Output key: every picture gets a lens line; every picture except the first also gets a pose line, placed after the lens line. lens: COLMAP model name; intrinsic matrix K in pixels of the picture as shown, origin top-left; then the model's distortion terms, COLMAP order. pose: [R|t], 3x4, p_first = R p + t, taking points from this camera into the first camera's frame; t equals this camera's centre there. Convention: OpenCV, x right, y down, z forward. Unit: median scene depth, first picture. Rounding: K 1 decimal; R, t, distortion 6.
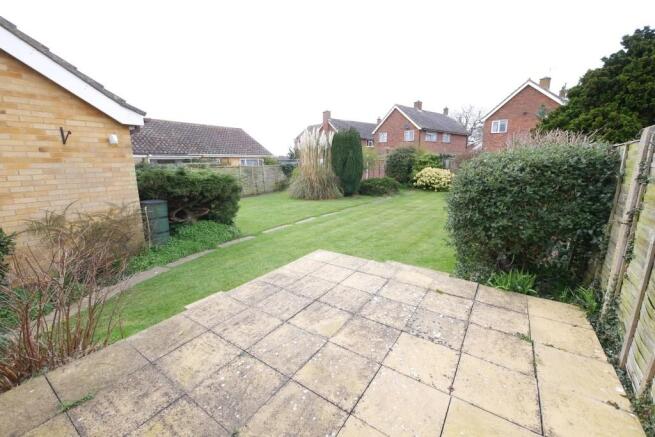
lens RADIAL K [[269.9, 0, 328.5], [0, 269.9, 216.4], [0, 0, 1]] dist [-0.009329, 0.001503]
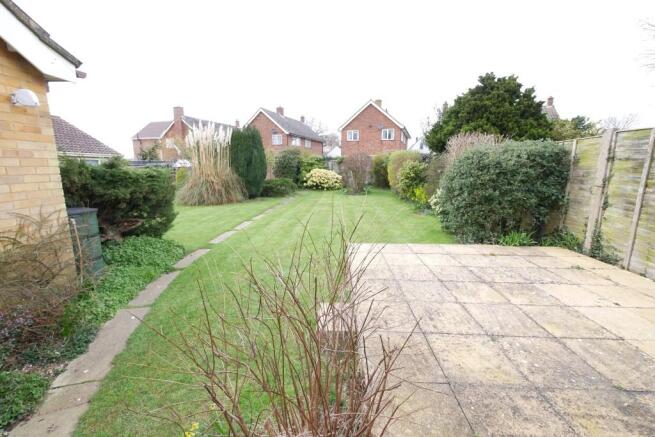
lens RADIAL K [[269.9, 0, 328.9], [0, 269.9, 215.4], [0, 0, 1]] dist [-0.009329, 0.001503]
pose [[0.853891, -0.088727, 0.512832, -0.197422], [0.100163, 0.994957, 0.005364, 0.004587], [-0.510722, 0.046786, 0.858472, 0.075014]]
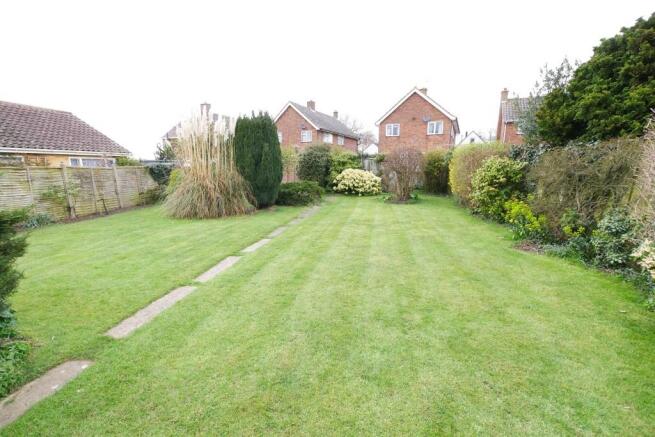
lens RADIAL K [[269.9, 0, 328.8], [0, 269.9, 216.1], [0, 0, 1]] dist [-0.009329, 0.001503]
pose [[0.911388, -0.073597, 0.404914, -0.063251], [0.080950, 0.996718, -0.001041, -0.044106], [-0.403508, 0.033726, 0.914354, 0.308504]]
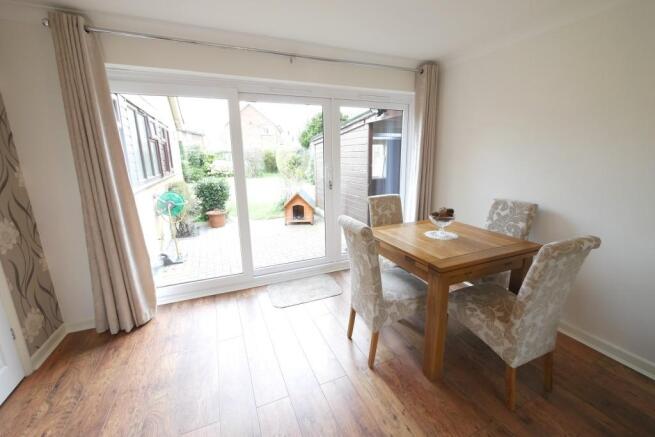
lens RADIAL K [[269.9, 0, 327.5], [0, 269.9, 216.3], [0, 0, 1]] dist [-0.009329, 0.001503]
pose [[0.541831, -0.195966, 0.817323, -0.625957], [0.189695, 0.975861, 0.108223, 0.067273], [-0.818801, 0.096403, 0.565925, -0.245171]]
